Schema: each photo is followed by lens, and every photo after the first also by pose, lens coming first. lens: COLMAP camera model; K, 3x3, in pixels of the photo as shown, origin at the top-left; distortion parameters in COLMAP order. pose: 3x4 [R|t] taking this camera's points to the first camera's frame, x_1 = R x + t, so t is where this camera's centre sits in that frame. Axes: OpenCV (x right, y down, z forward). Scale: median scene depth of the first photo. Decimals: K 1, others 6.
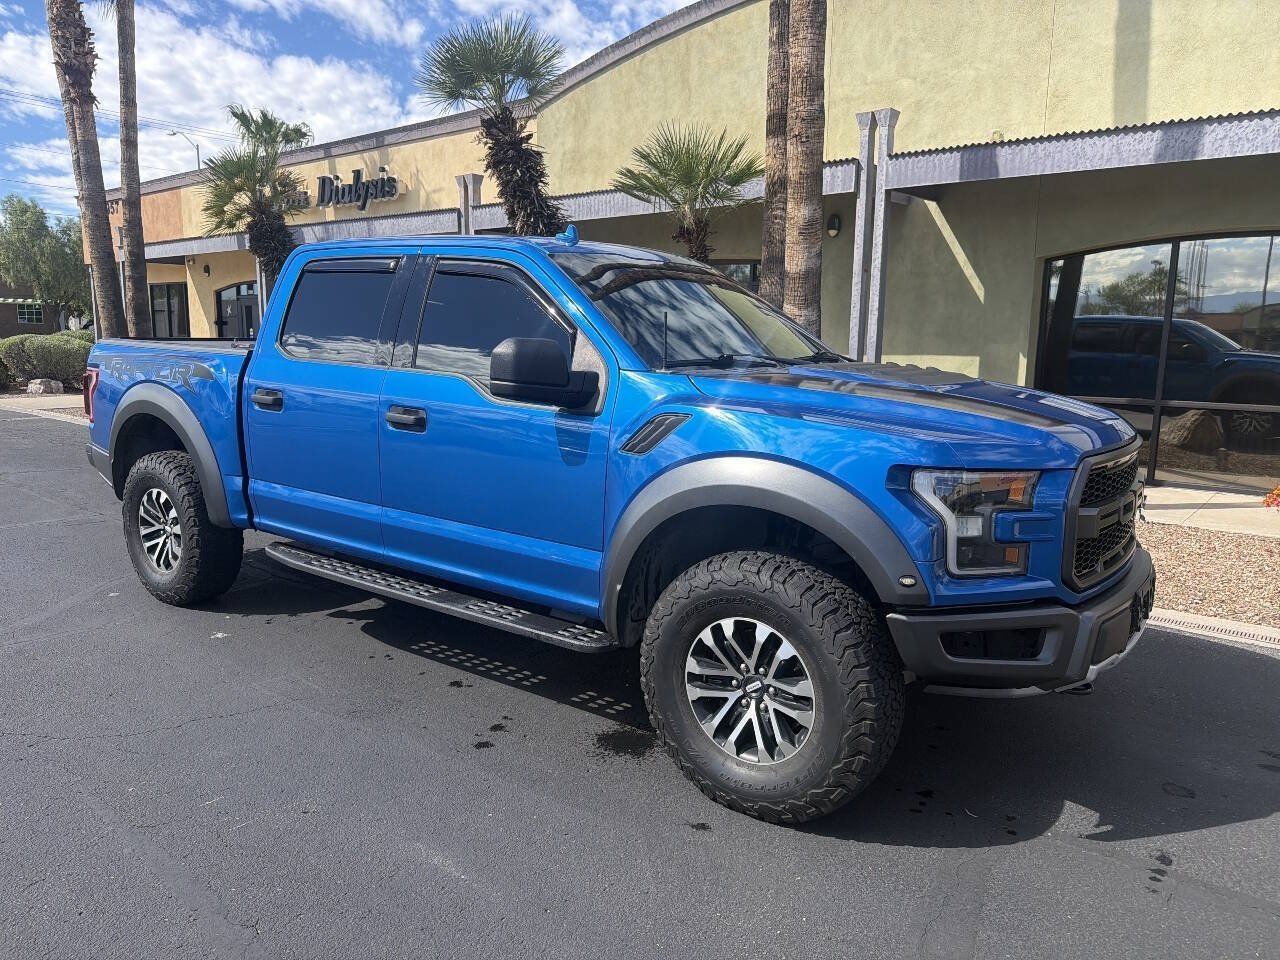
lens RADIAL K [[911.3, 0, 639.3], [0, 911.3, 488.3], [0, 0, 1]] dist [0.035838, -0.044056]
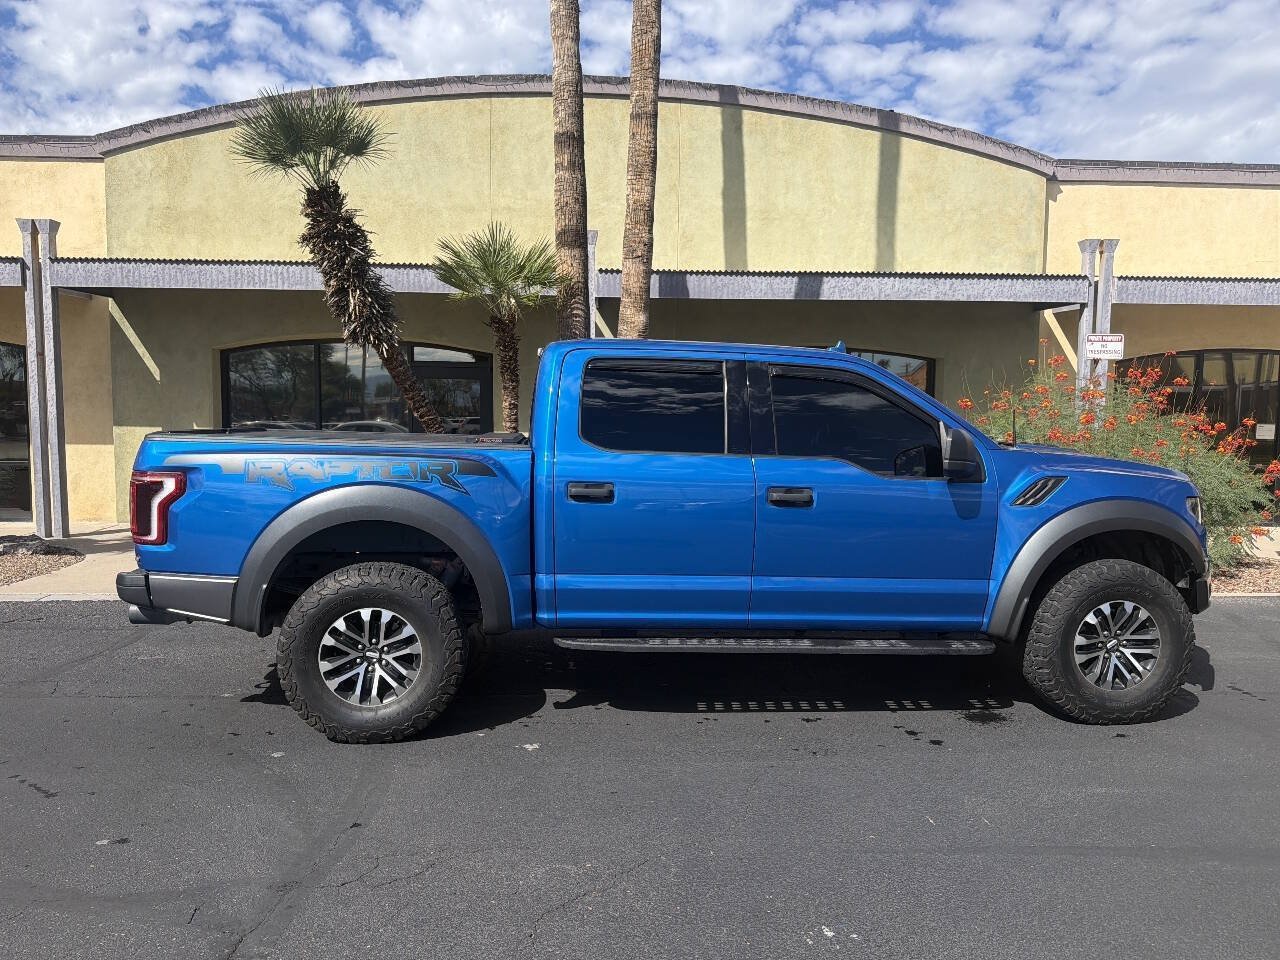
lens RADIAL K [[911.3, 0, 634.0], [0, 911.3, 496.6], [0, 0, 1]] dist [0.035838, -0.044056]
pose [[0.741339, -0.065048, 0.667971, -0.618443], [0.111126, 0.993451, -0.026587, -0.035859], [-0.661867, 0.093939, 0.743712, 0.132589]]
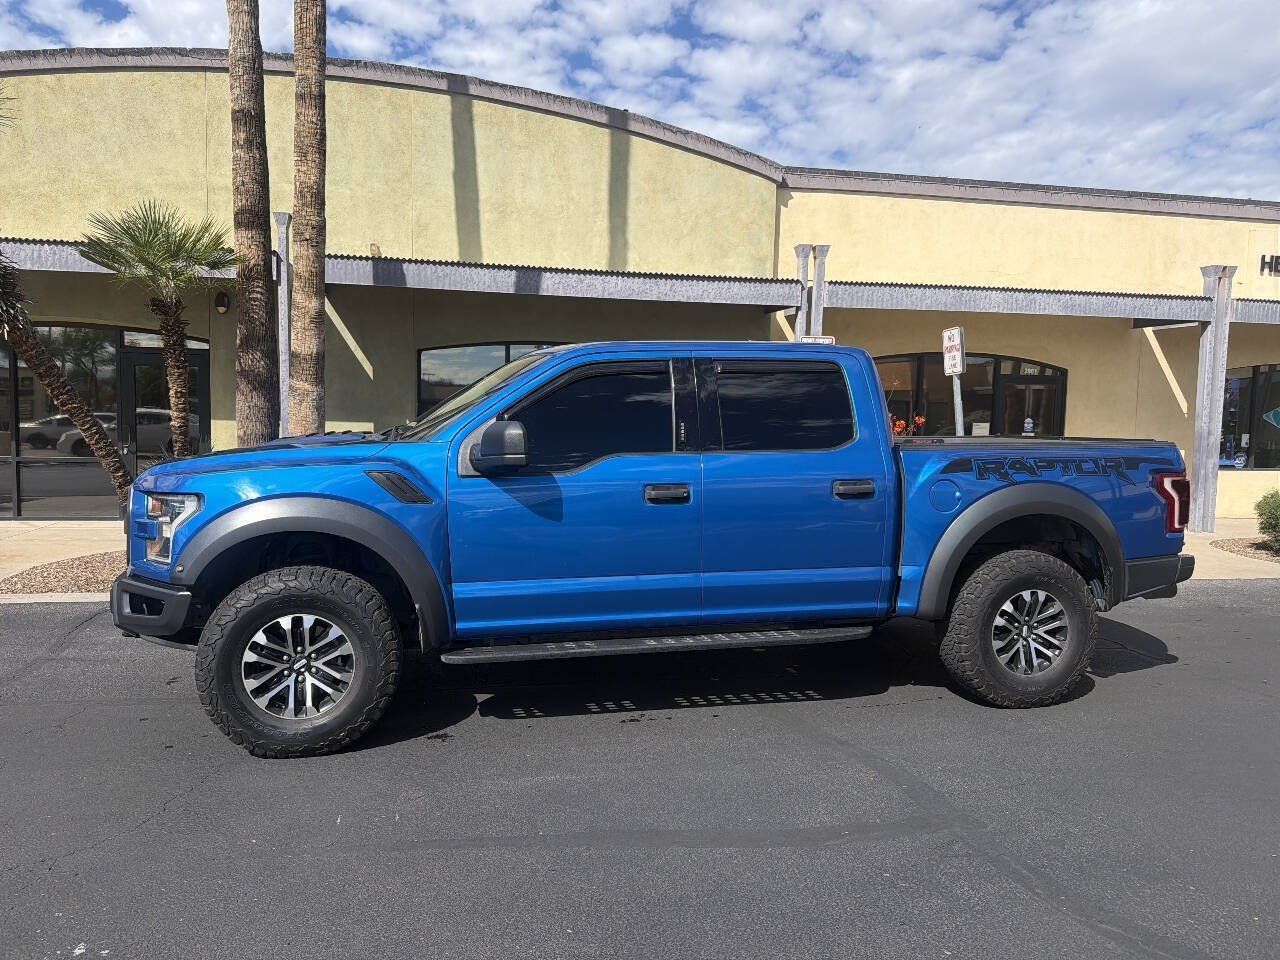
lens RADIAL K [[911.3, 0, 637.1], [0, 911.3, 492.5], [0, 0, 1]] dist [0.035838, -0.044056]
pose [[0.640076, -0.064762, 0.765577, -0.442553], [0.115837, 0.993185, -0.012832, -0.003963], [-0.759529, 0.096896, 0.643216, -0.029373]]
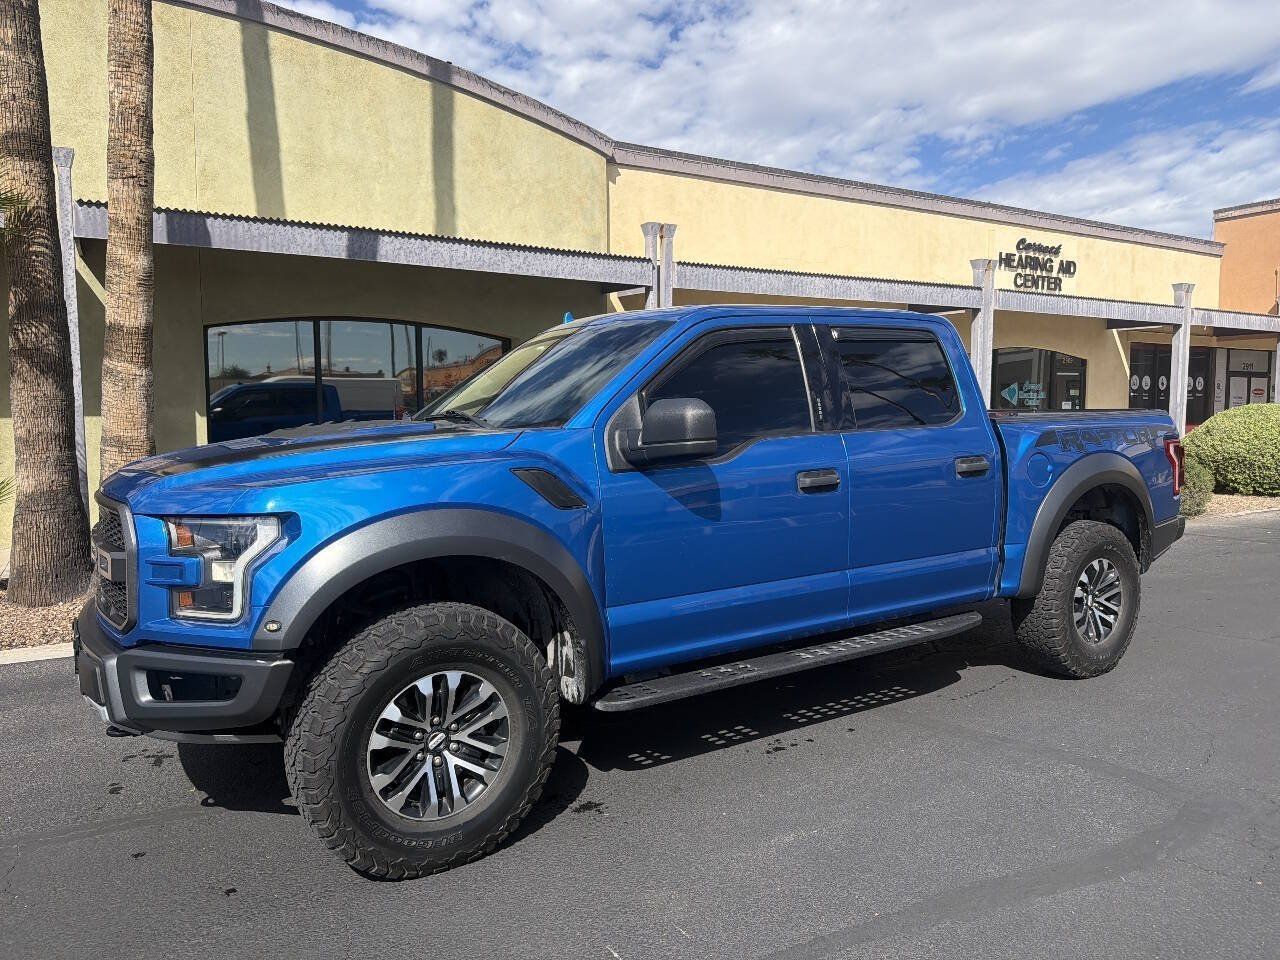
lens RADIAL K [[911.3, 0, 654.7], [0, 911.3, 478.7], [0, 0, 1]] dist [0.035838, -0.044056]
pose [[0.332802, -0.087539, 0.938925, -0.489264], [0.161428, 0.986273, 0.034735, -0.043357], [-0.929077, 0.140009, 0.342365, 0.252874]]
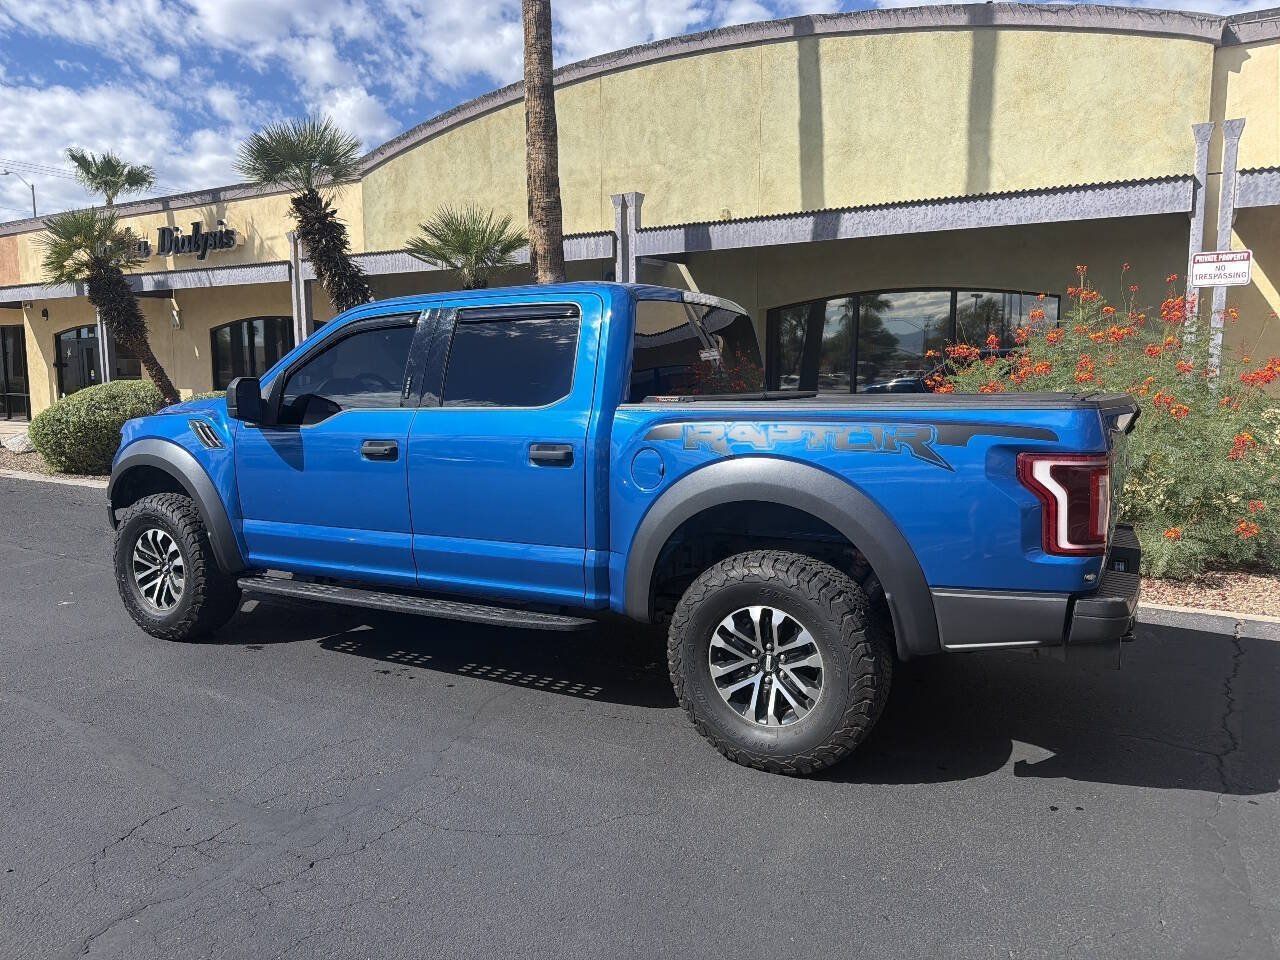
lens RADIAL K [[911.3, 0, 645.7], [0, 911.3, 487.0], [0, 0, 1]] dist [0.035838, -0.044056]
pose [[0.989822, -0.031611, 0.138758, 0.121276], [0.036844, 0.998697, -0.035307, 0.043139], [-0.137461, 0.040060, 0.989697, -0.275020]]
